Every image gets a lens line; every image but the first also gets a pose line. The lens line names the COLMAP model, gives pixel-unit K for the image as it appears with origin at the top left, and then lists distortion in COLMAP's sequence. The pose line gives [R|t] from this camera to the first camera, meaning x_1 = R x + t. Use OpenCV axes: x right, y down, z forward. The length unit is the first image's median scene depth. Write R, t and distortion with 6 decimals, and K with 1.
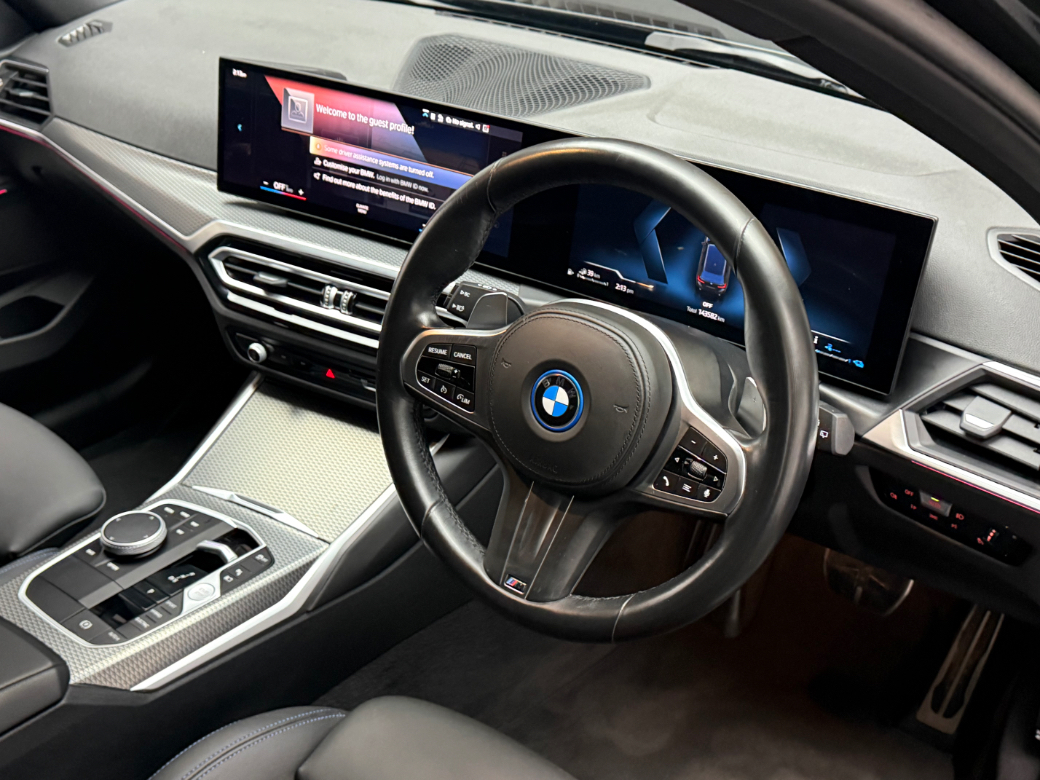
lens RADIAL K [[1182.9, 0, 520.0], [0, 1182.9, 390.0], [0, 0, 1]] dist [0.000718, 0.000939]
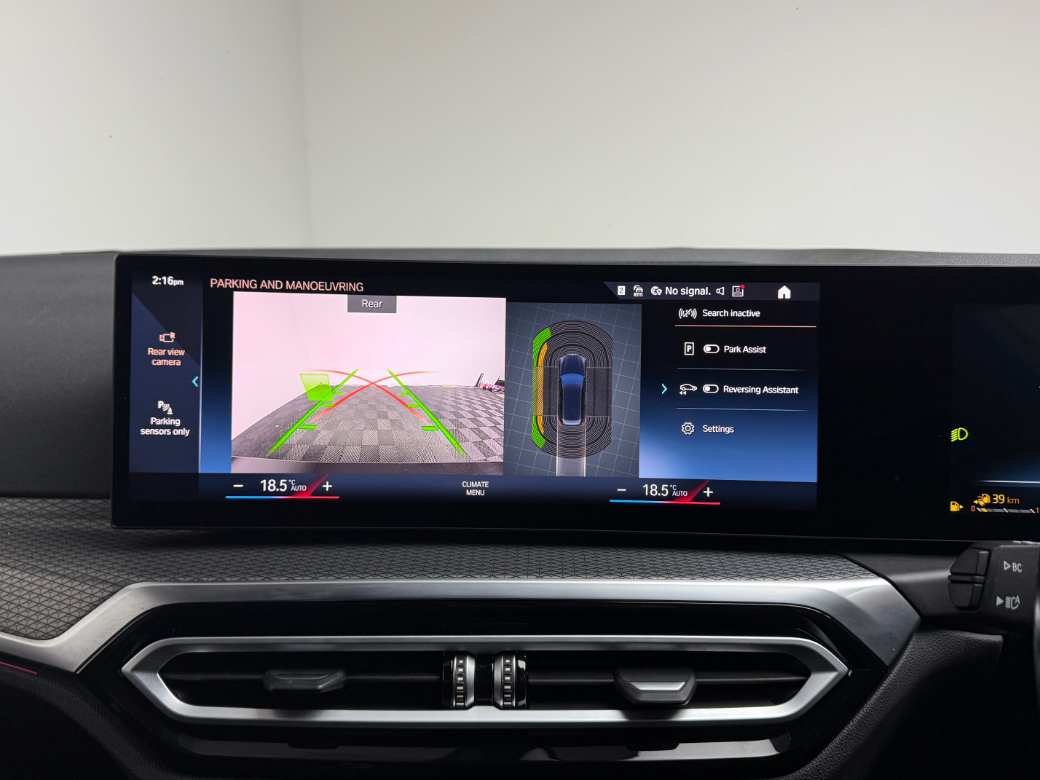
lens RADIAL K [[861.4, 0, 524.0], [0, 861.4, 383.0], [0, 0, 1]] dist [0.002673, 0.002525]
pose [[0.864567, -0.109305, 0.490486, -0.307284], [0.268674, 0.925382, -0.267363, -0.093644], [-0.424663, 0.362934, 0.829422, 0.684430]]
